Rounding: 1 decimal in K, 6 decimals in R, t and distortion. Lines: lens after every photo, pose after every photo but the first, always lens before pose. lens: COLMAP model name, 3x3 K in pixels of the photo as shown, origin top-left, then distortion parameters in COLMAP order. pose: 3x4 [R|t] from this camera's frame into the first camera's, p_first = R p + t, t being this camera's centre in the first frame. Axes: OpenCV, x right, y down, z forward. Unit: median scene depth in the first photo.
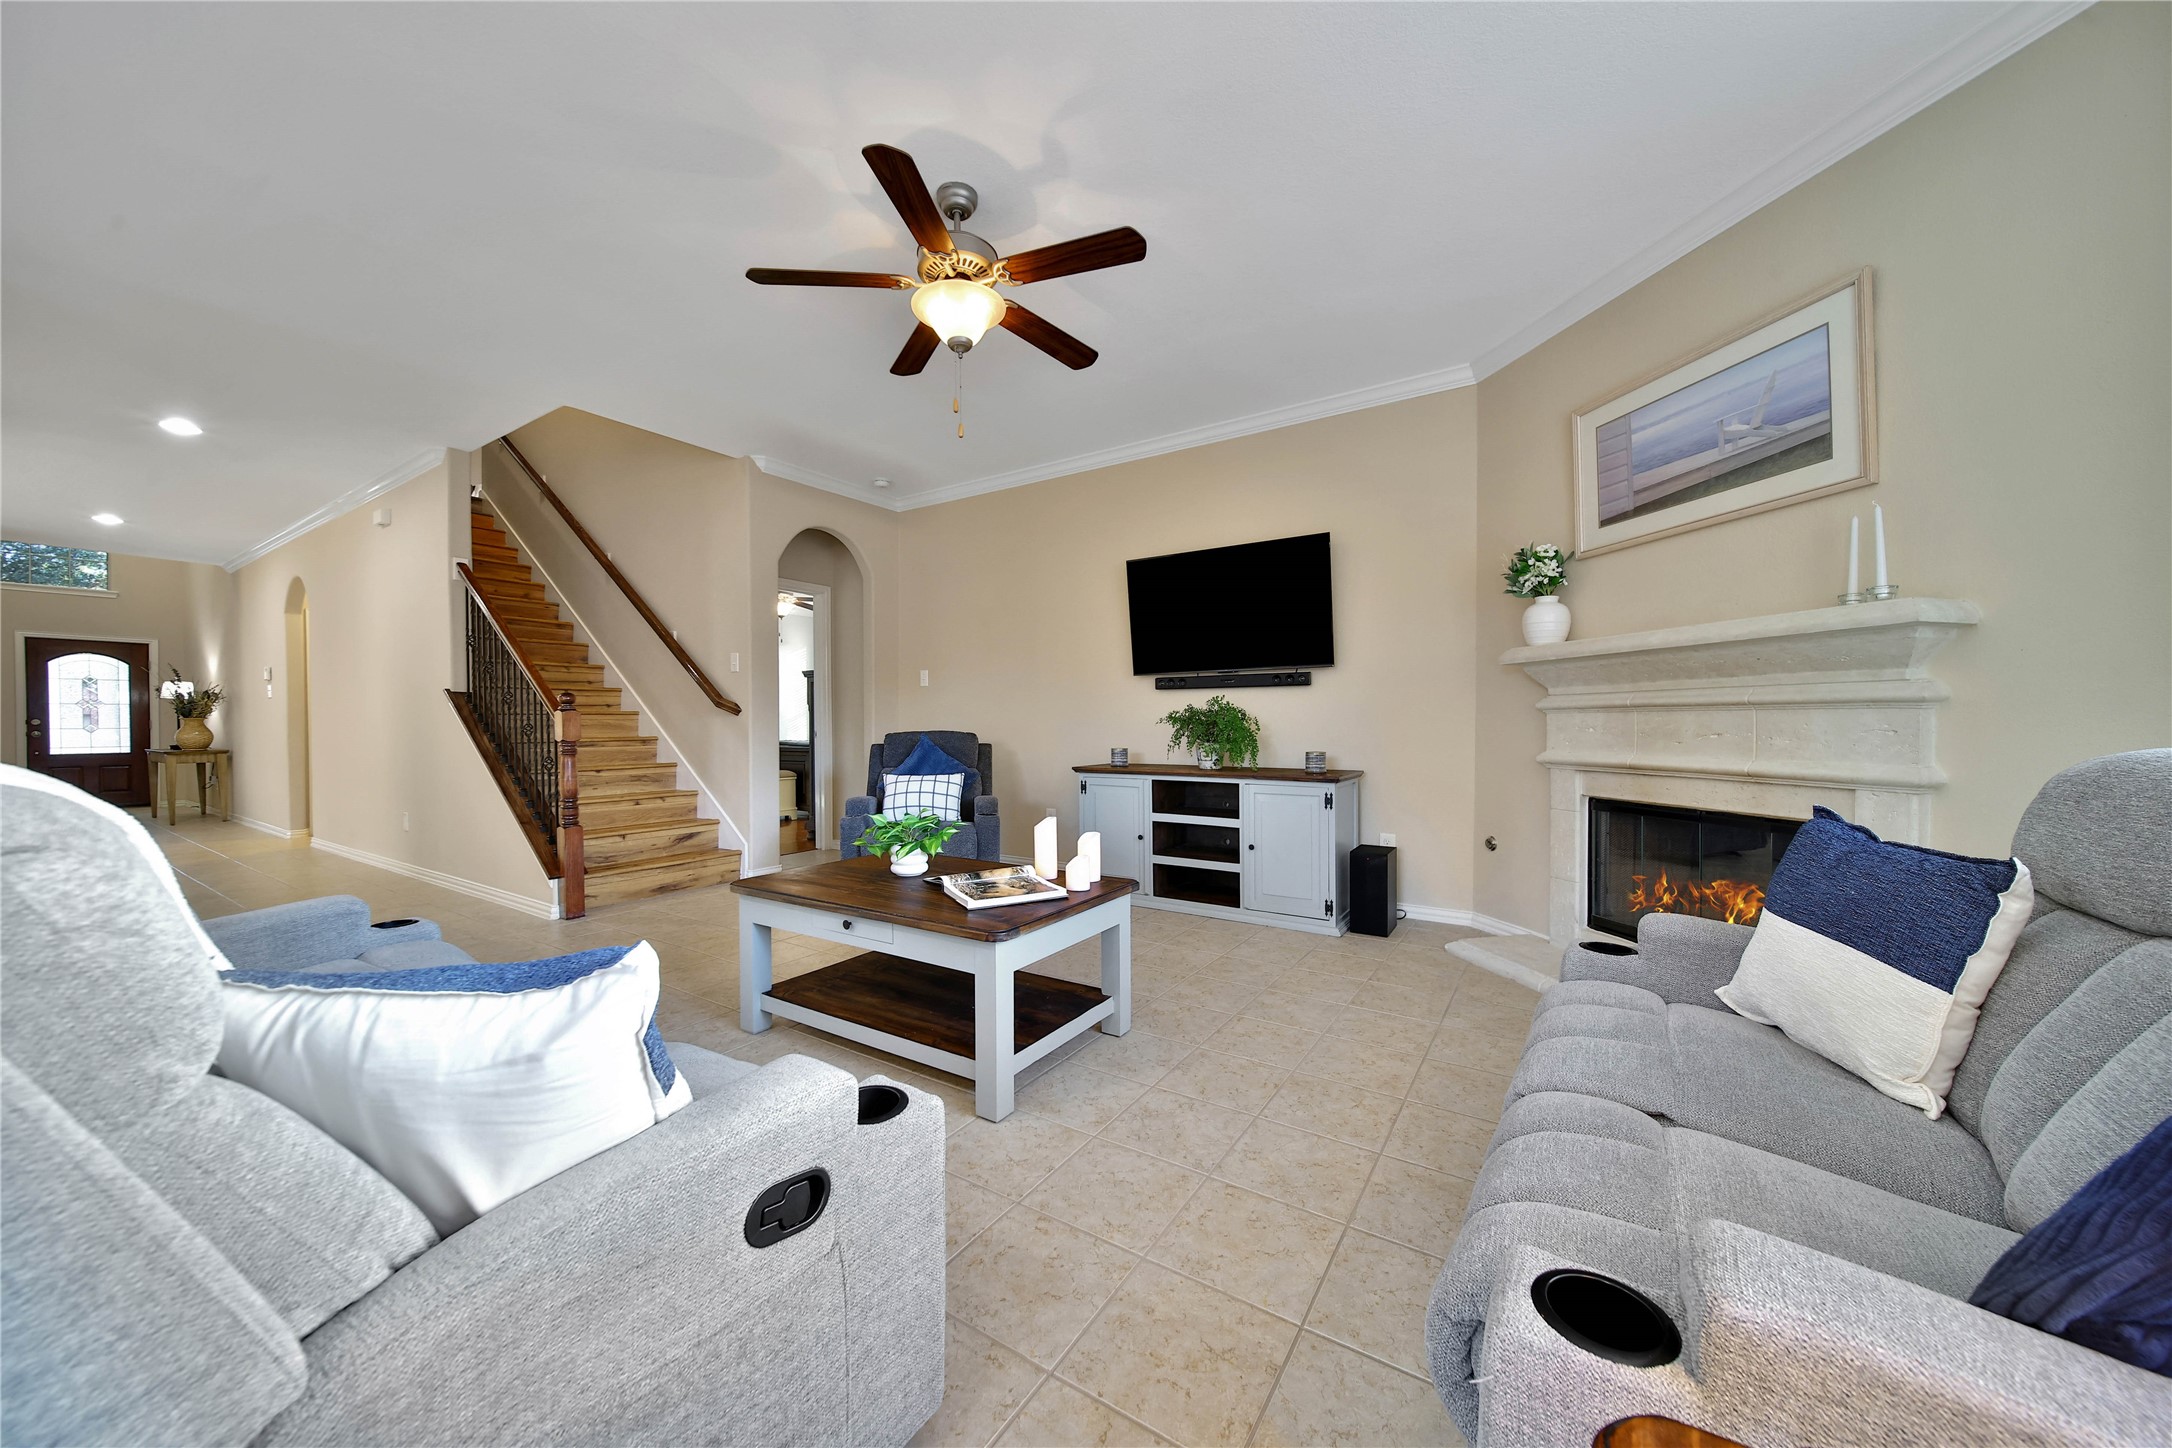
lens RADIAL K [[759.2, 0, 1089.3], [0, 759.2, 727.2], [0, 0, 1]] dist [0.000564, -0.000205]
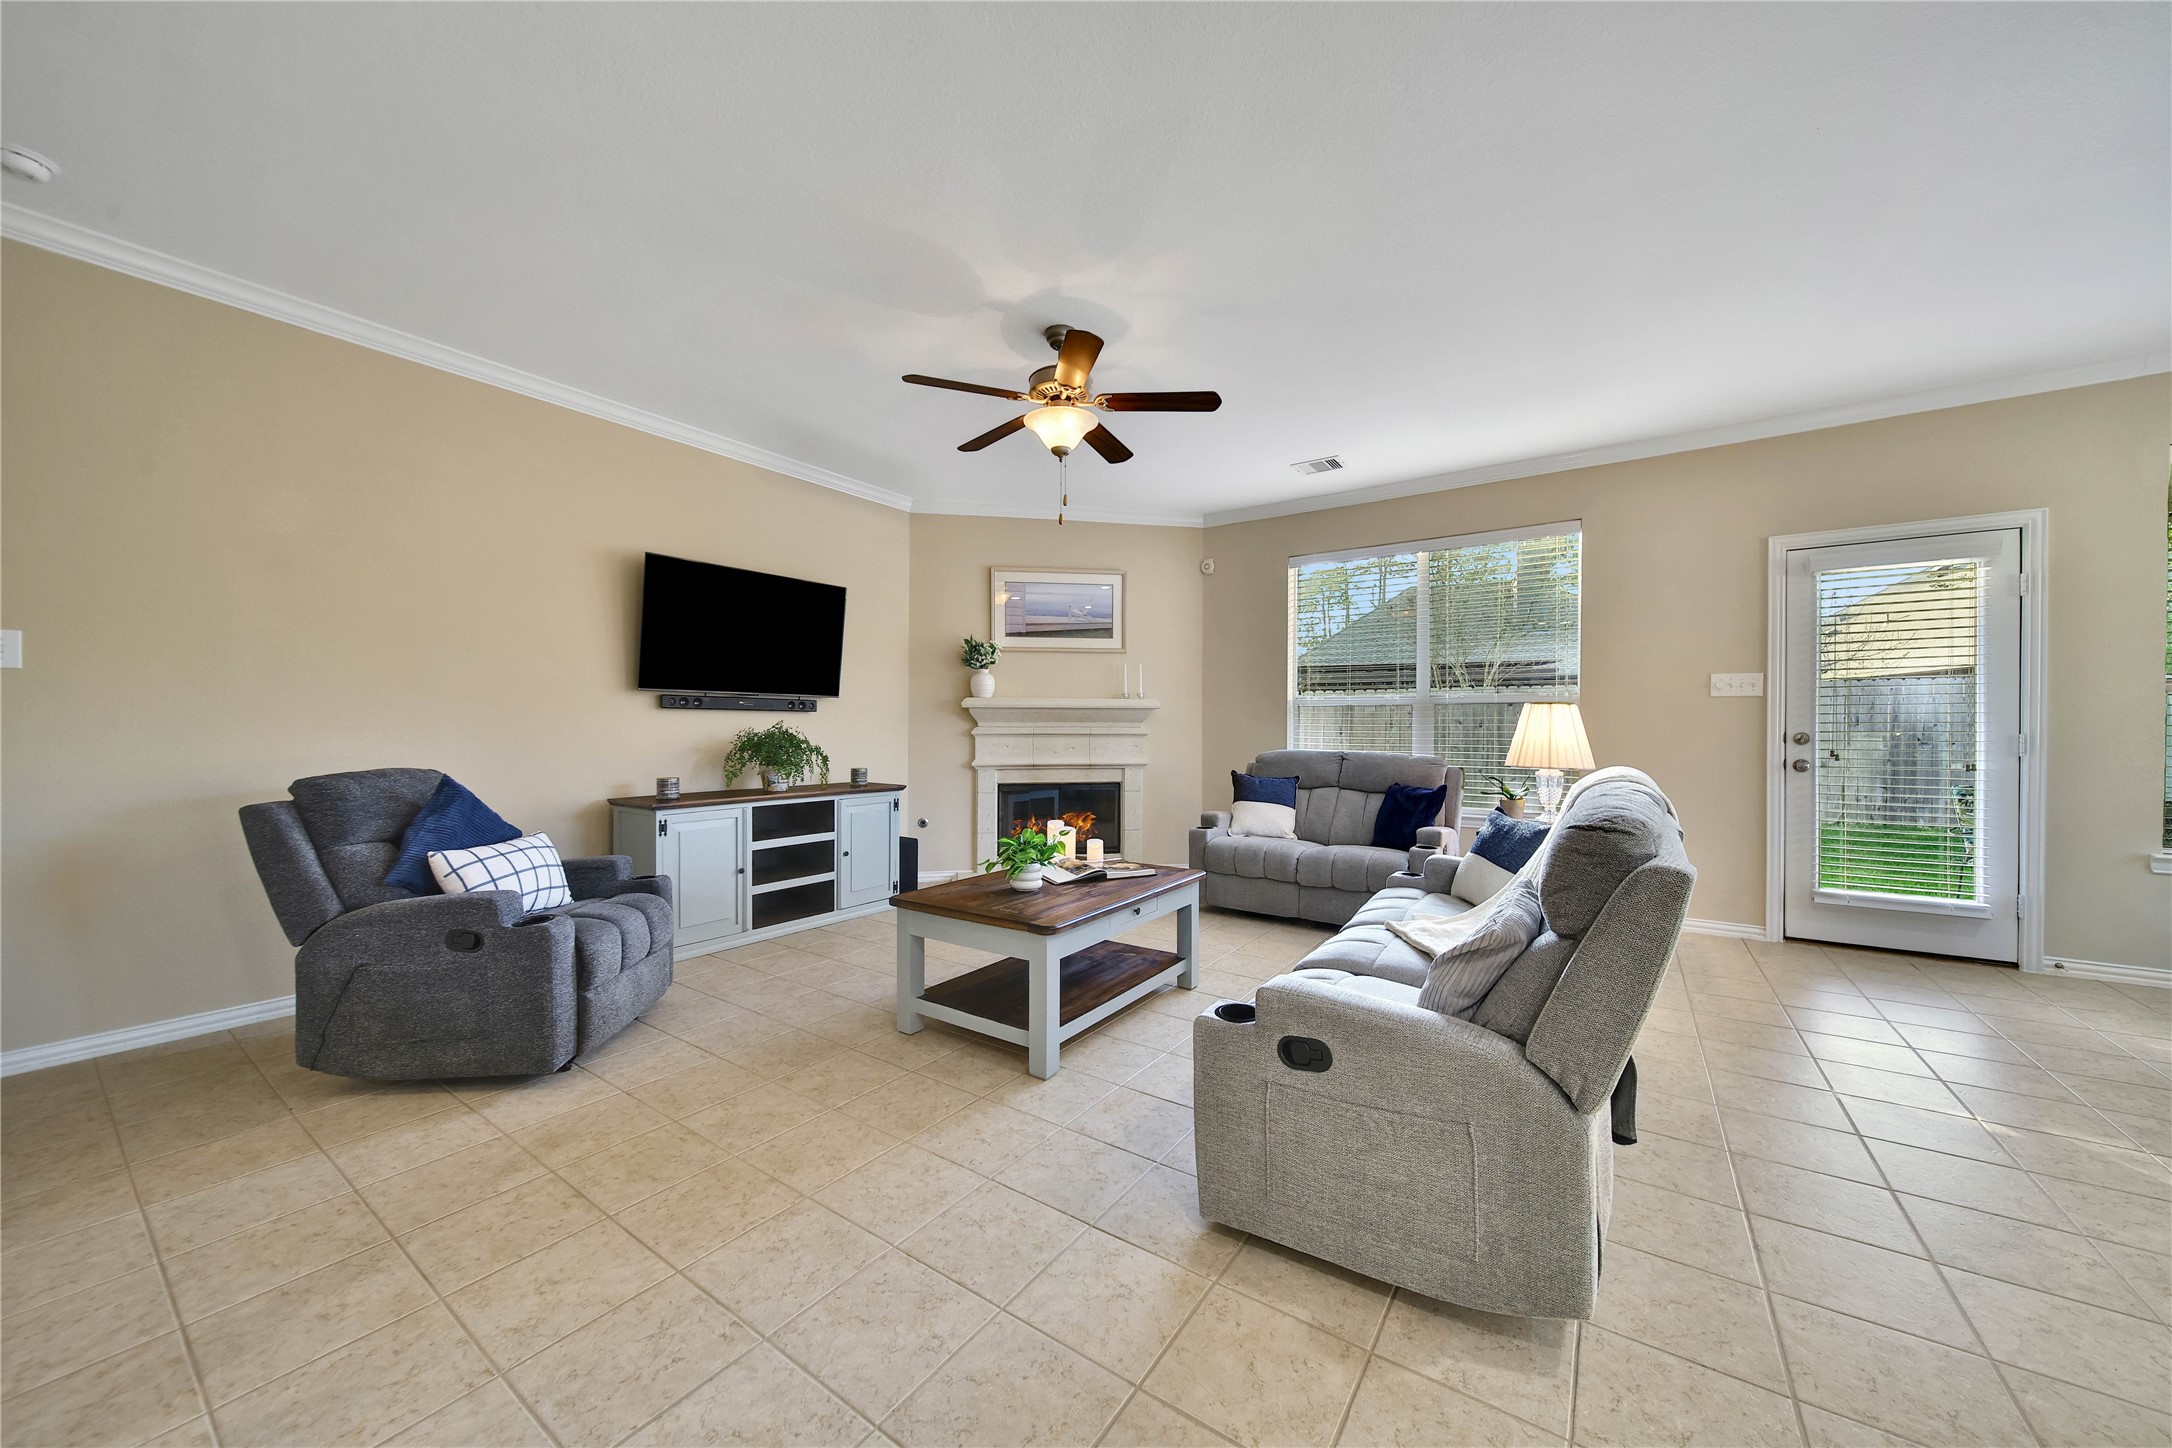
lens RADIAL K [[759.2, 0, 1089.3], [0, 759.2, 727.2], [0, 0, 1]] dist [0.000564, -0.000205]
pose [[0.025550, 0.006387, 0.999653, -0.912609], [0.004562, 0.999968, -0.006506, -0.023959], [-0.999663, 0.004727, 0.025520, 0.592922]]
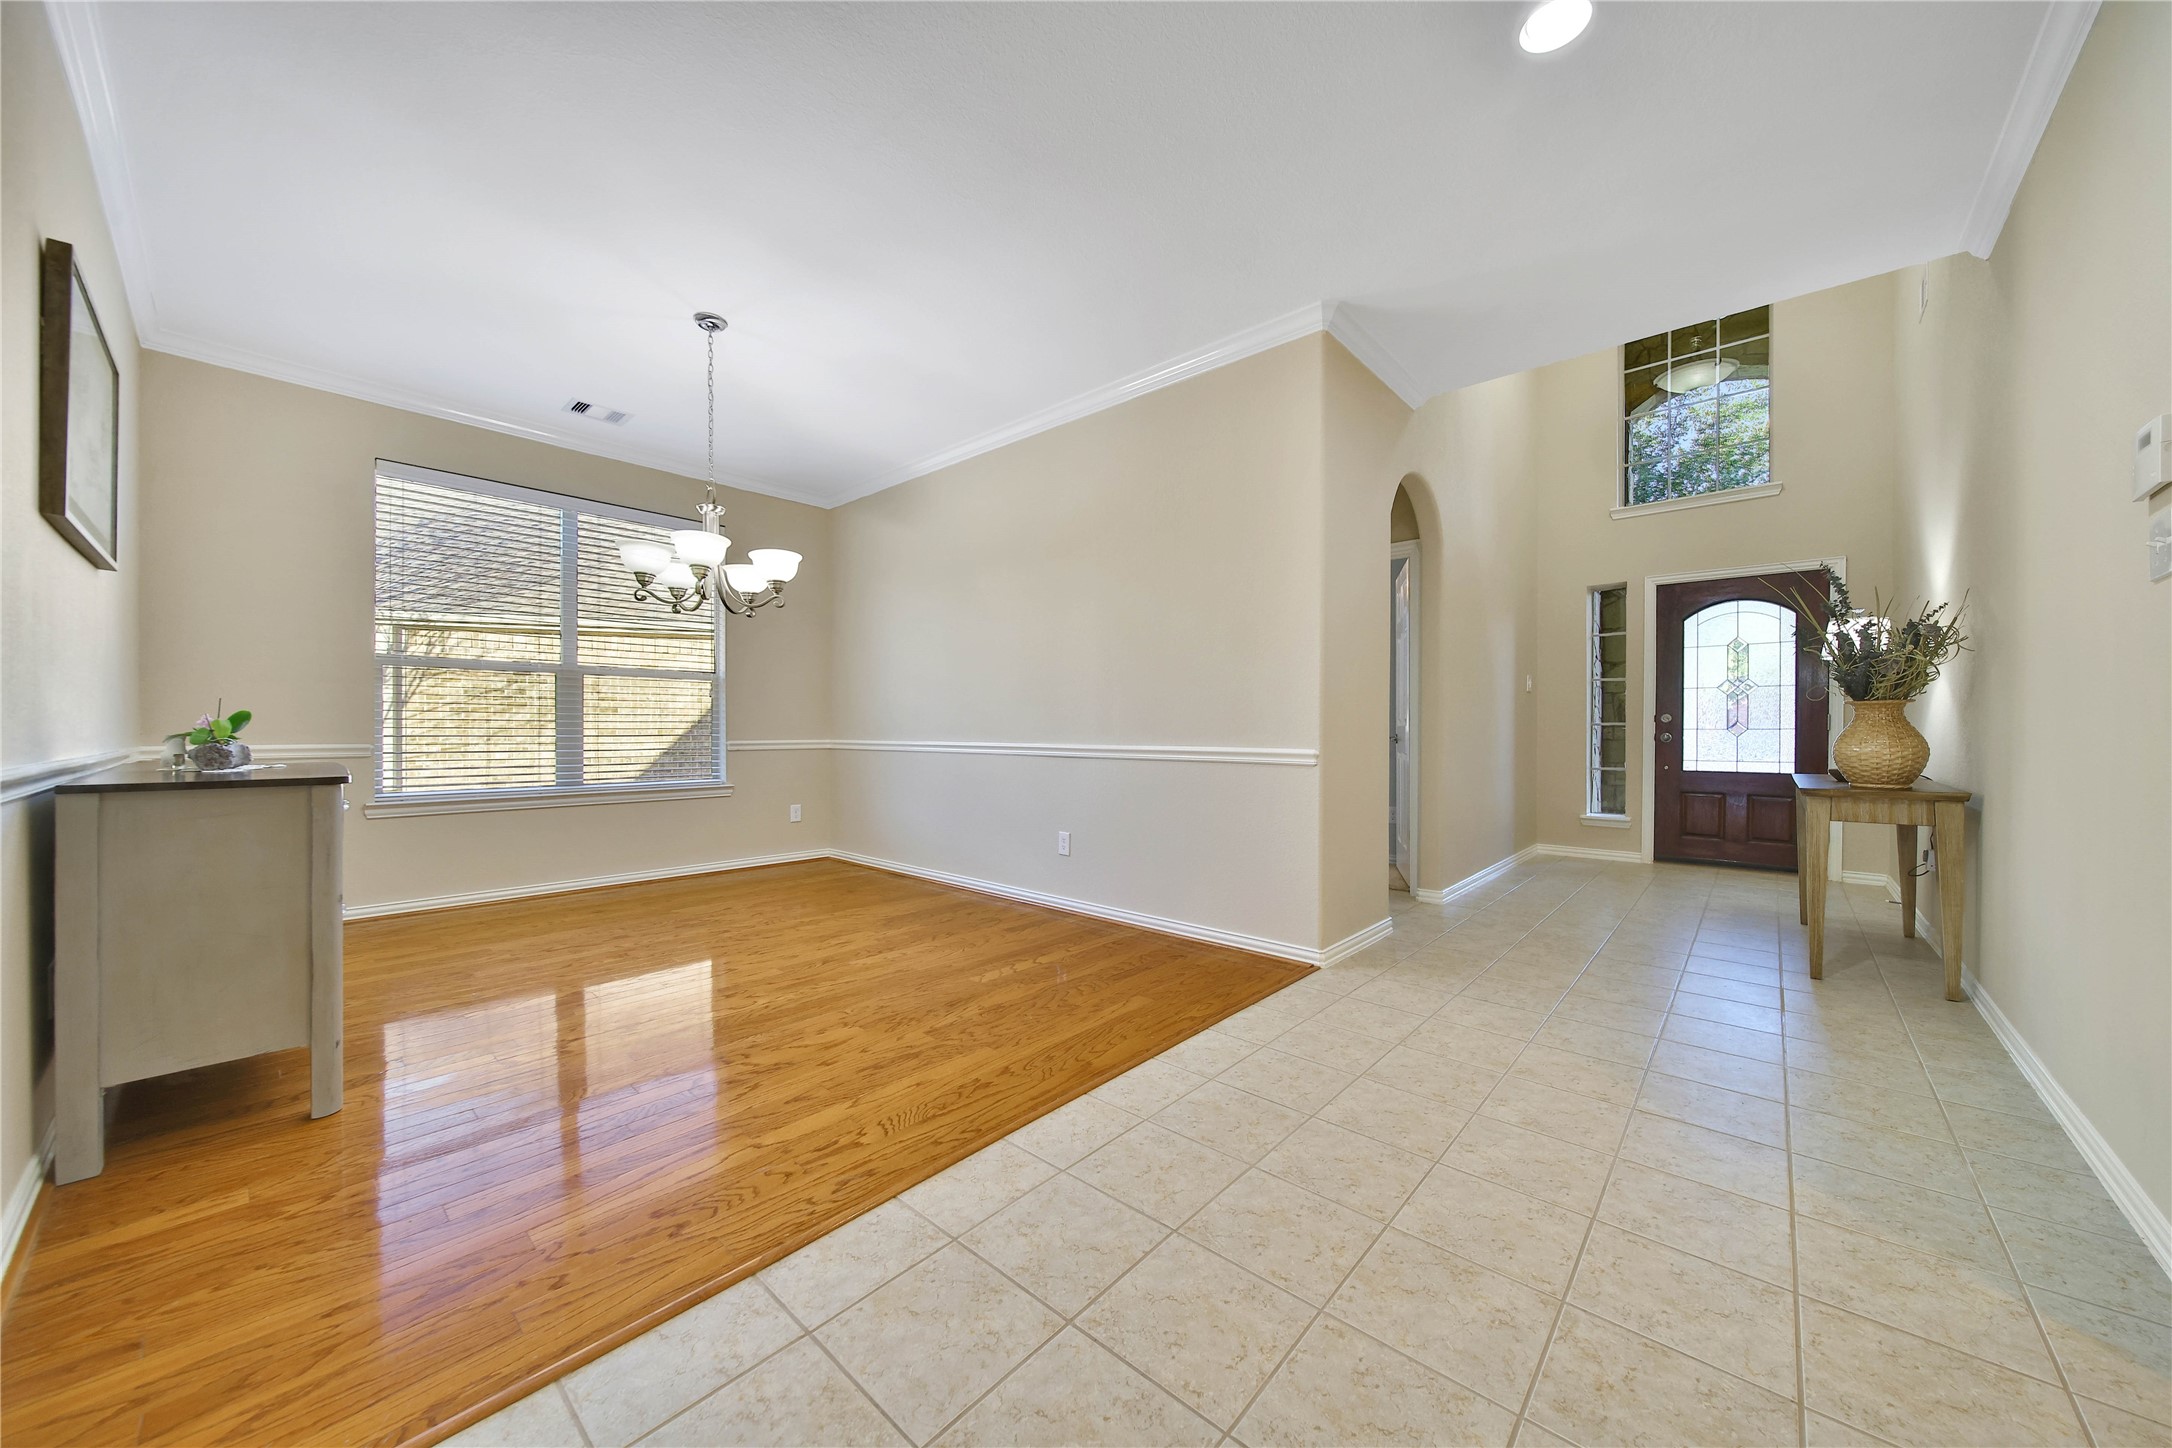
lens RADIAL K [[751.9, 0, 1084.2], [0, 751.9, 738.6], [0, 0, 1]] dist [0.000732, 0.000017]
pose [[-0.154365, 0.017390, -0.987861, -1.592669], [-0.009179, 0.999777, 0.019034, 0.005994], [0.987971, 0.012006, -0.154171, 1.418340]]
